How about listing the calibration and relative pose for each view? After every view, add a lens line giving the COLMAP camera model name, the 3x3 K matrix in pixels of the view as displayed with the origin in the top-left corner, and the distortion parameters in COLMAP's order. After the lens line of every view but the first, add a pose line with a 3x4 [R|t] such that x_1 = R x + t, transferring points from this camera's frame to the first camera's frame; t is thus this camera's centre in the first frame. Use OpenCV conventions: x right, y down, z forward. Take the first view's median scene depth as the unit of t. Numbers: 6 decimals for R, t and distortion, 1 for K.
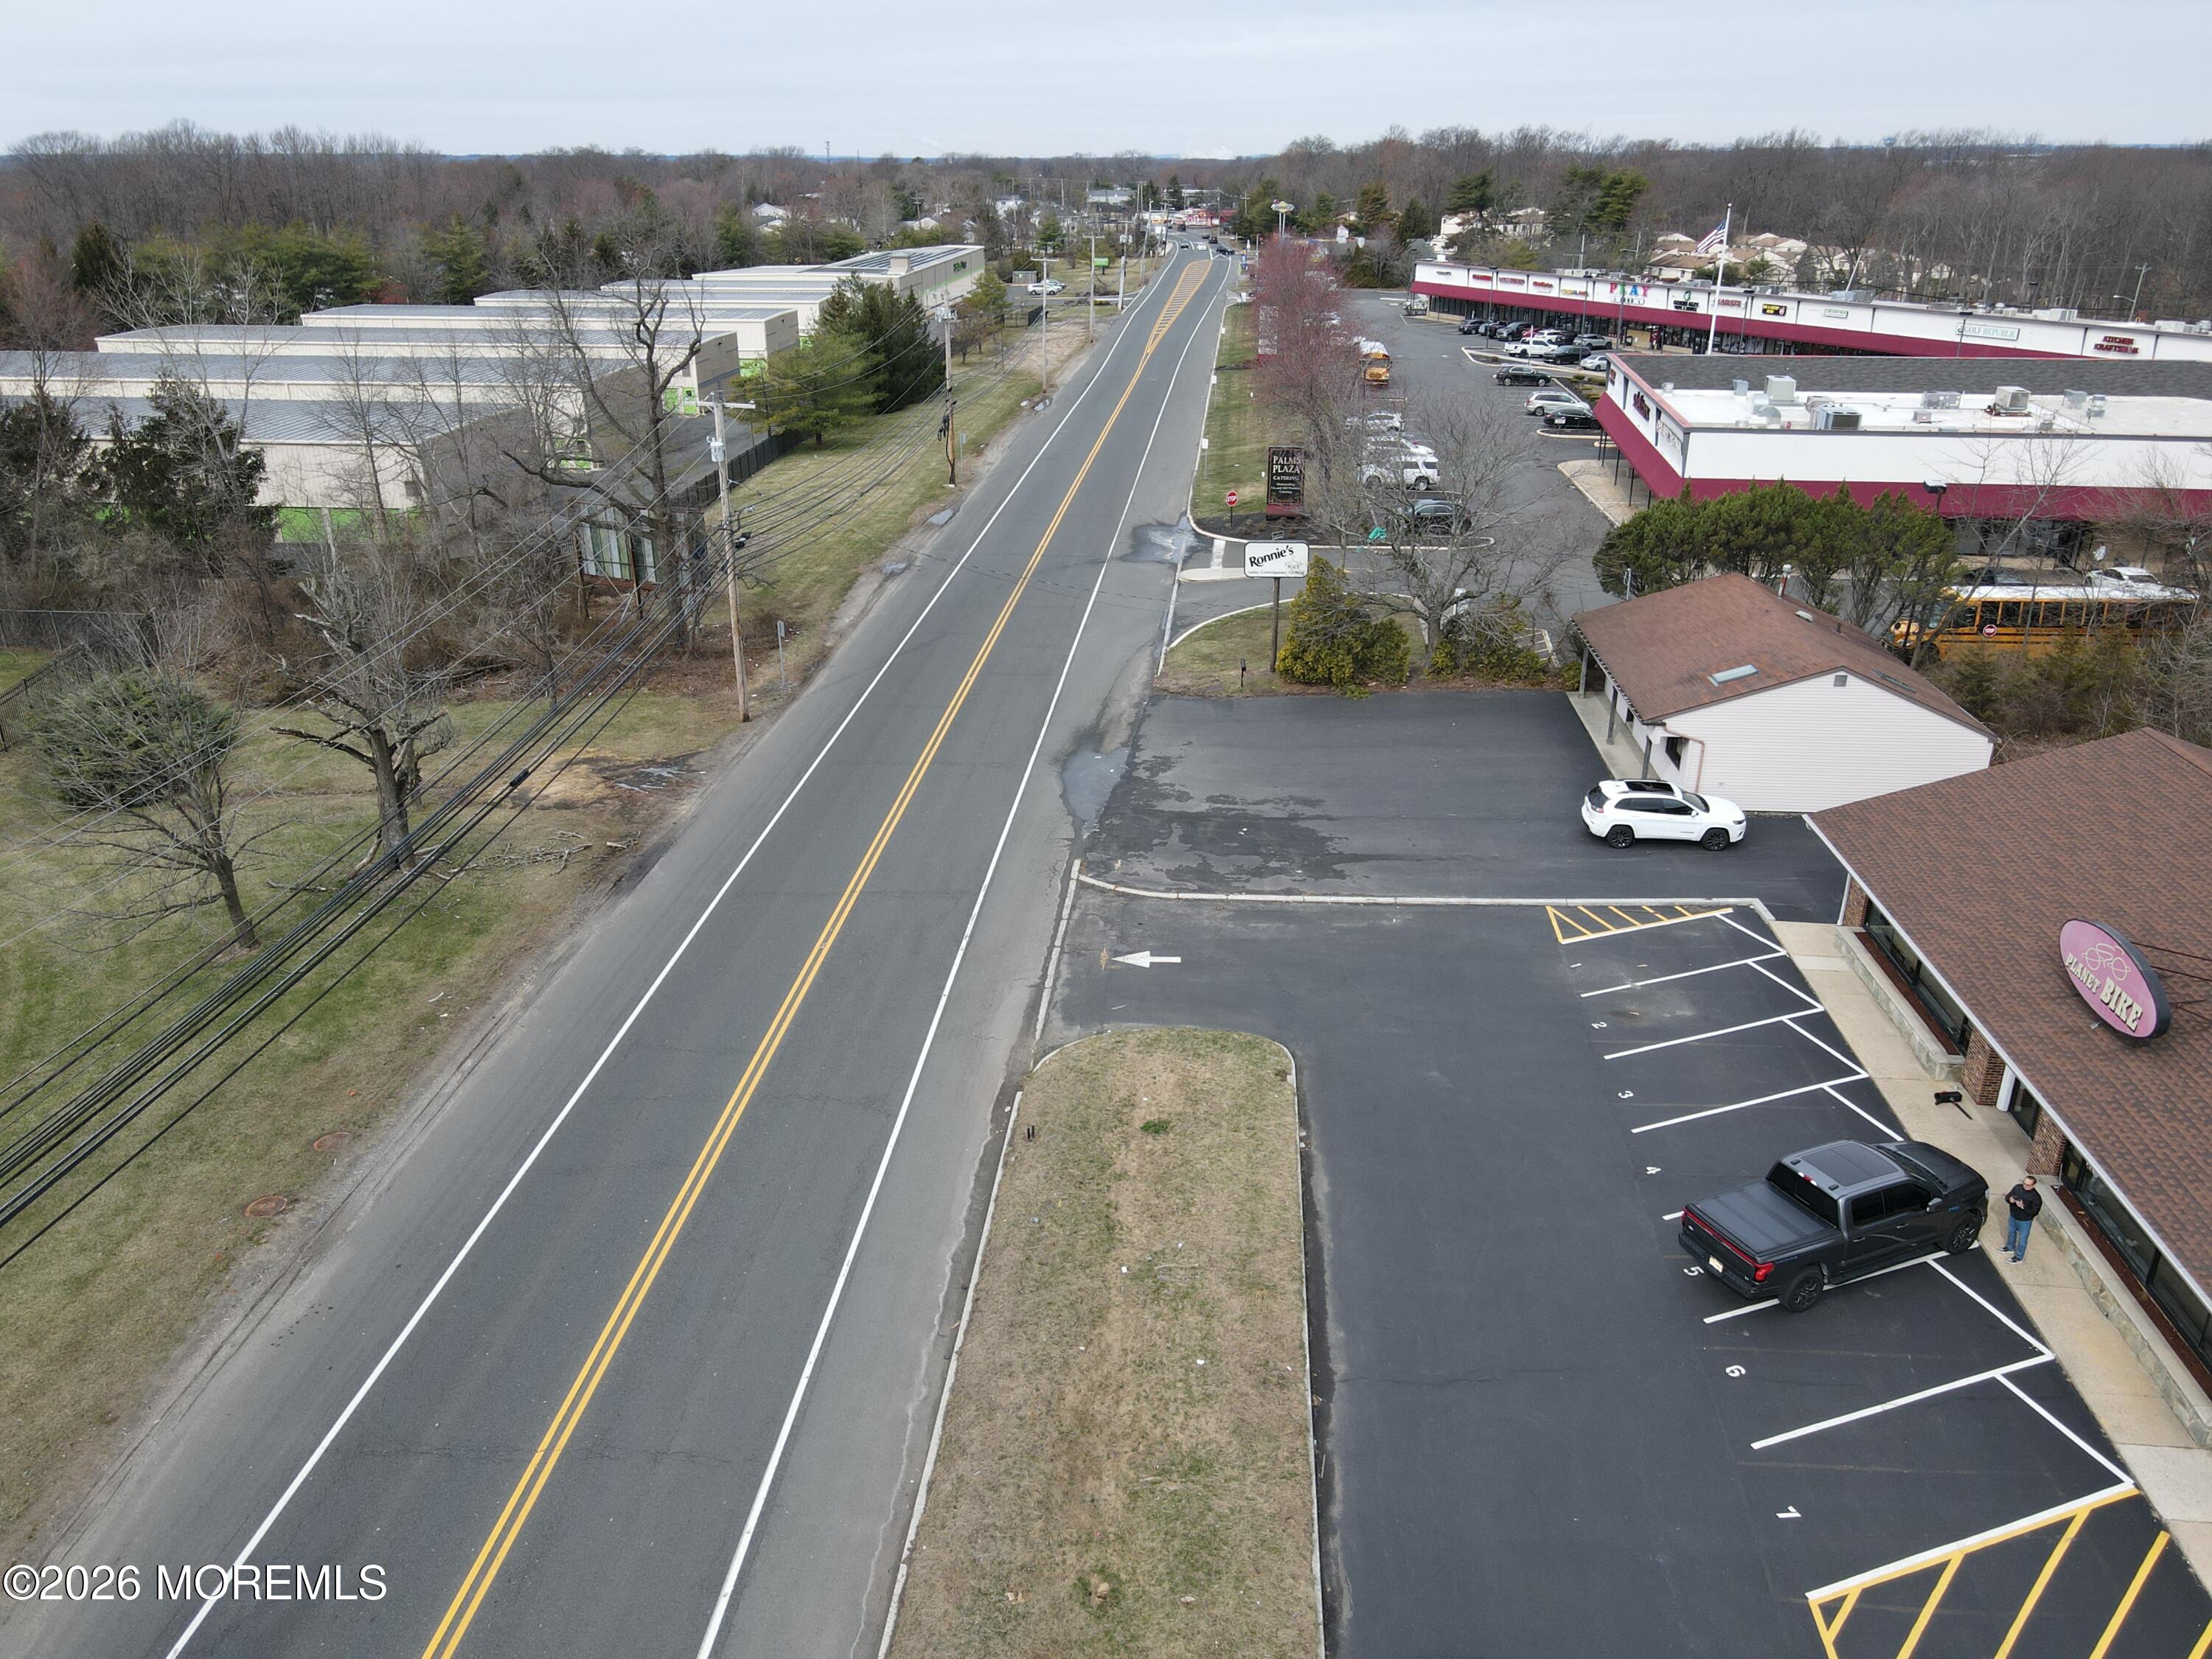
lens RADIAL K [[1628.1, 0, 1096.0], [0, 1628.1, 825.8], [0, 0, 1]] dist [-0.002653, 0.026671]
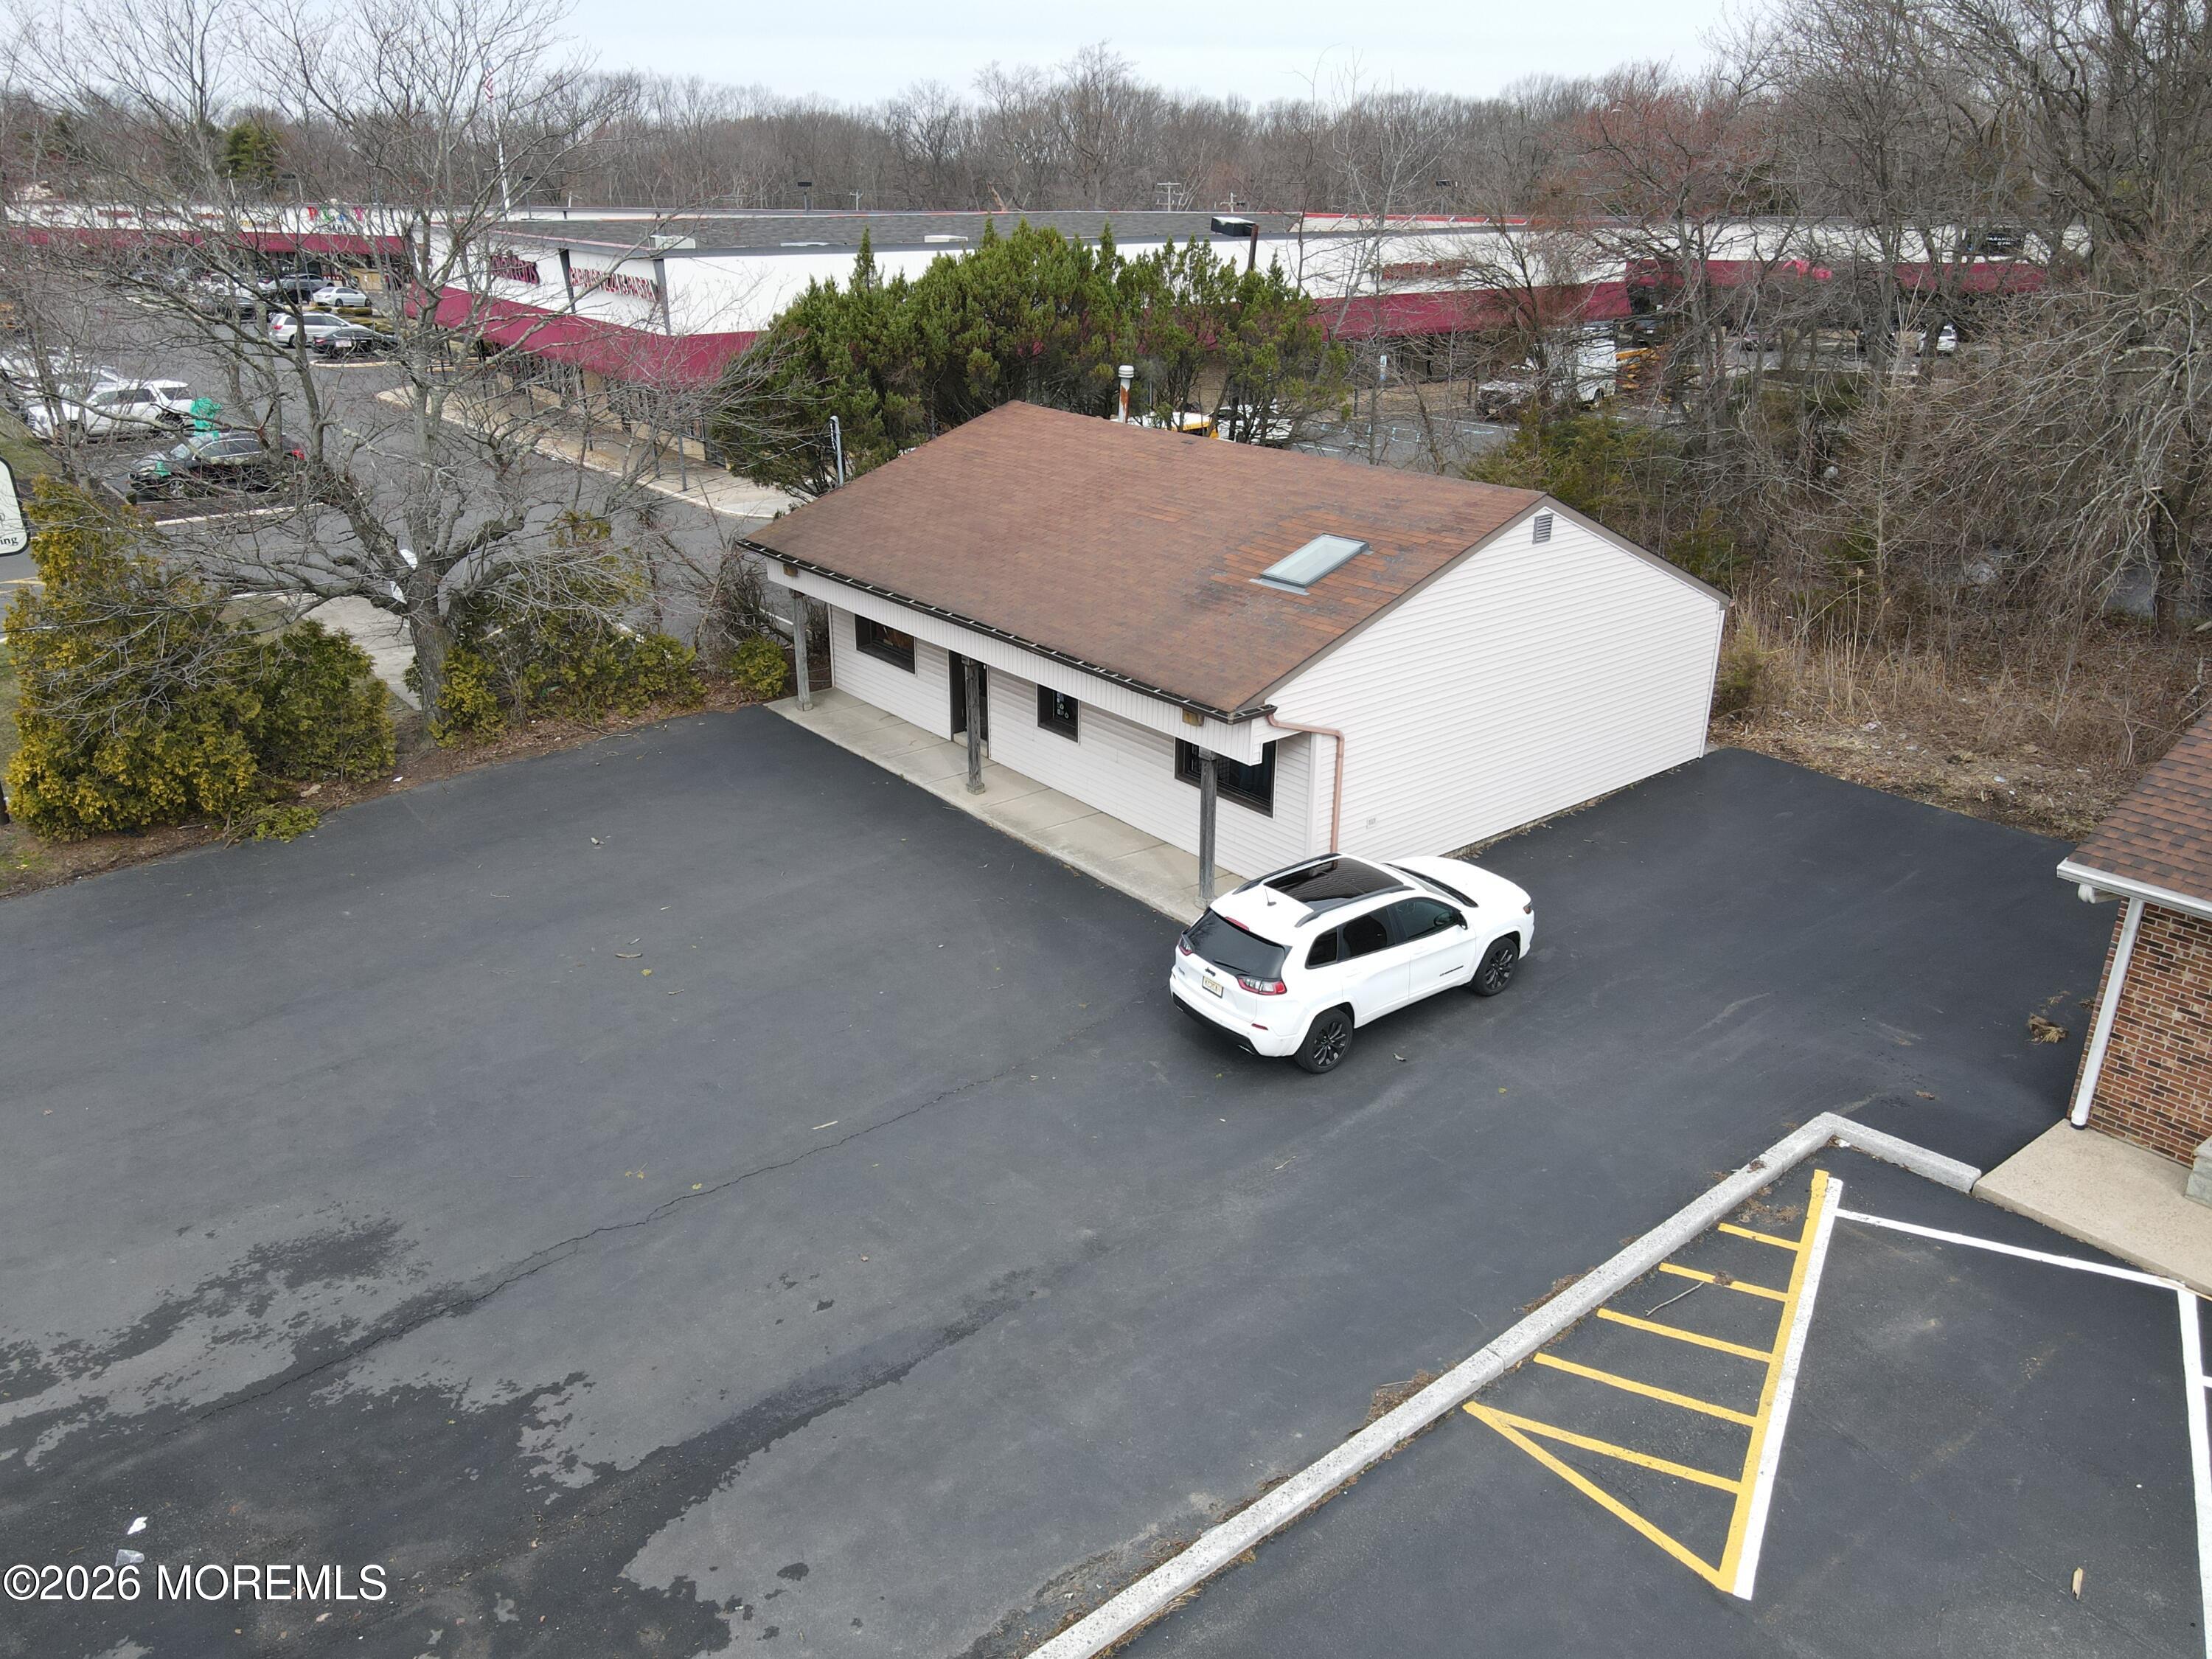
lens RADIAL K [[1628.1, 0, 1099.9], [0, 1628.1, 819.6], [0, 0, 1]] dist [-0.002653, 0.026671]
pose [[0.724079, -0.256051, 0.640428, 0.070313], [0.263491, 0.960800, 0.086231, -0.084041], [-0.637403, 0.106309, 0.763162, 0.758748]]
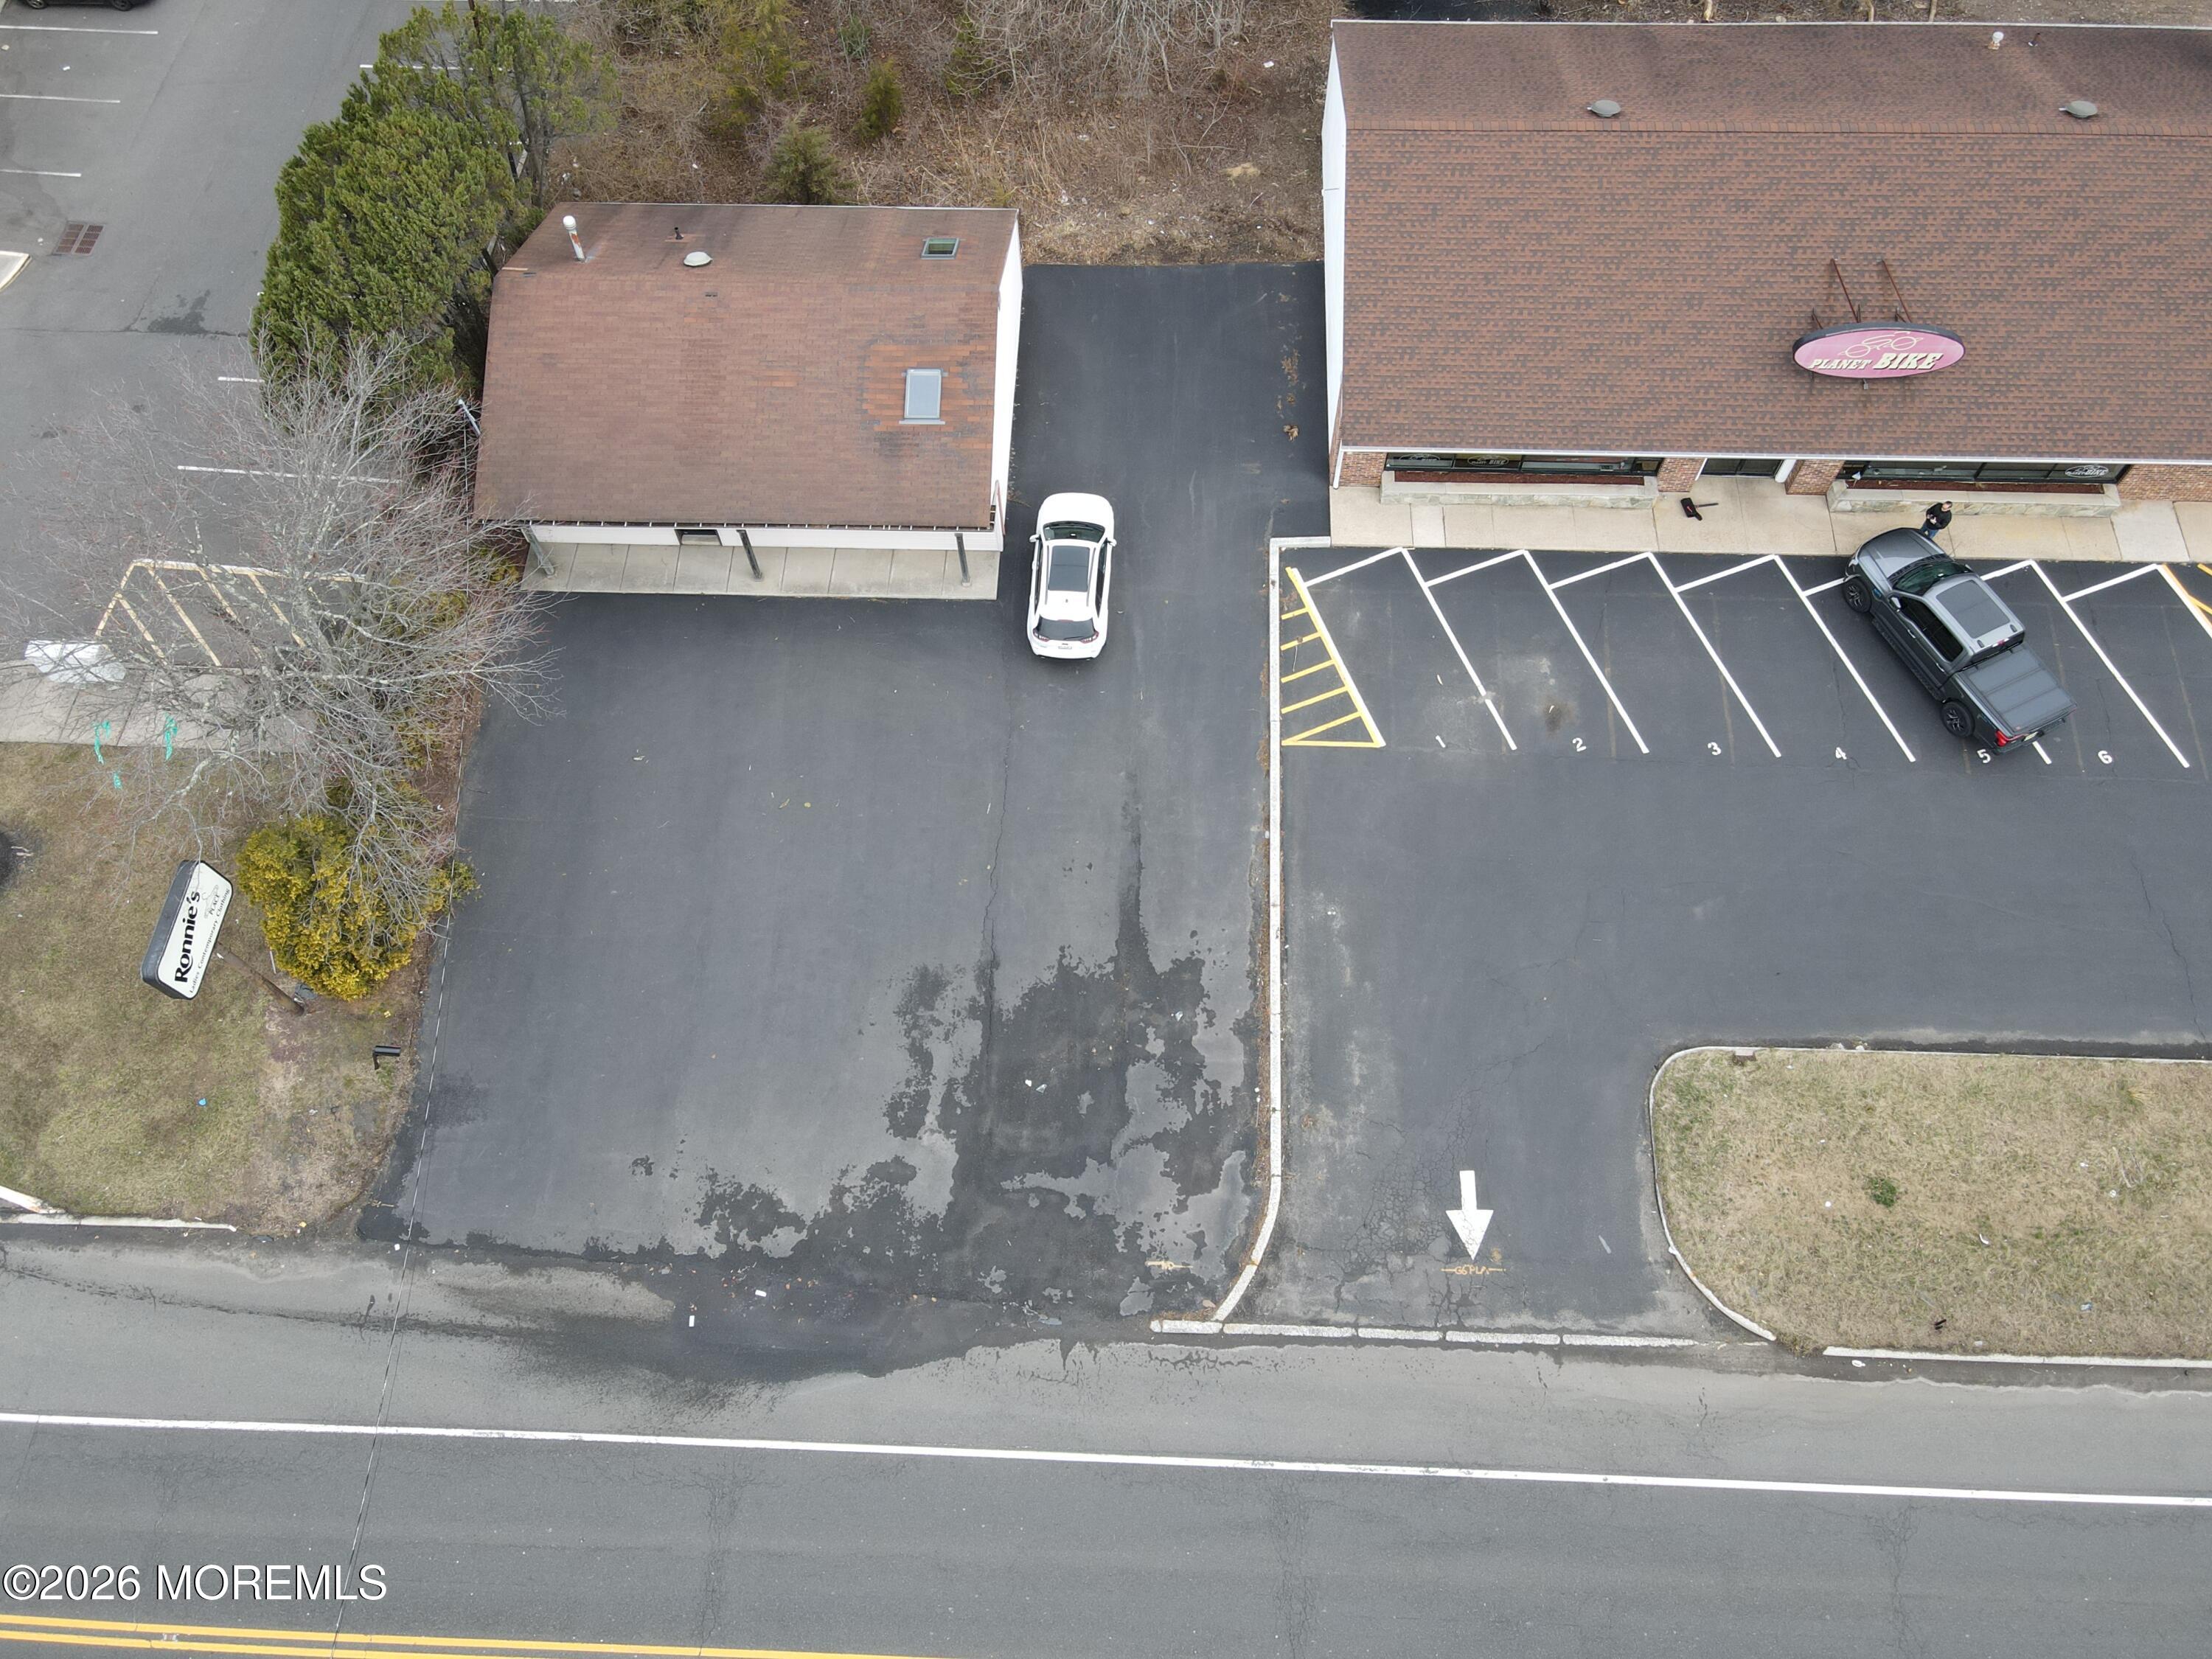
lens RADIAL K [[1628.1, 0, 1093.8], [0, 1628.1, 820.3], [0, 0, 1]] dist [-0.002653, 0.026671]
pose [[-0.049229, -0.886884, 0.459361, -0.133845], [0.404118, 0.402905, 0.821192, -0.626627], [-0.913381, 0.226062, 0.338571, 0.756766]]
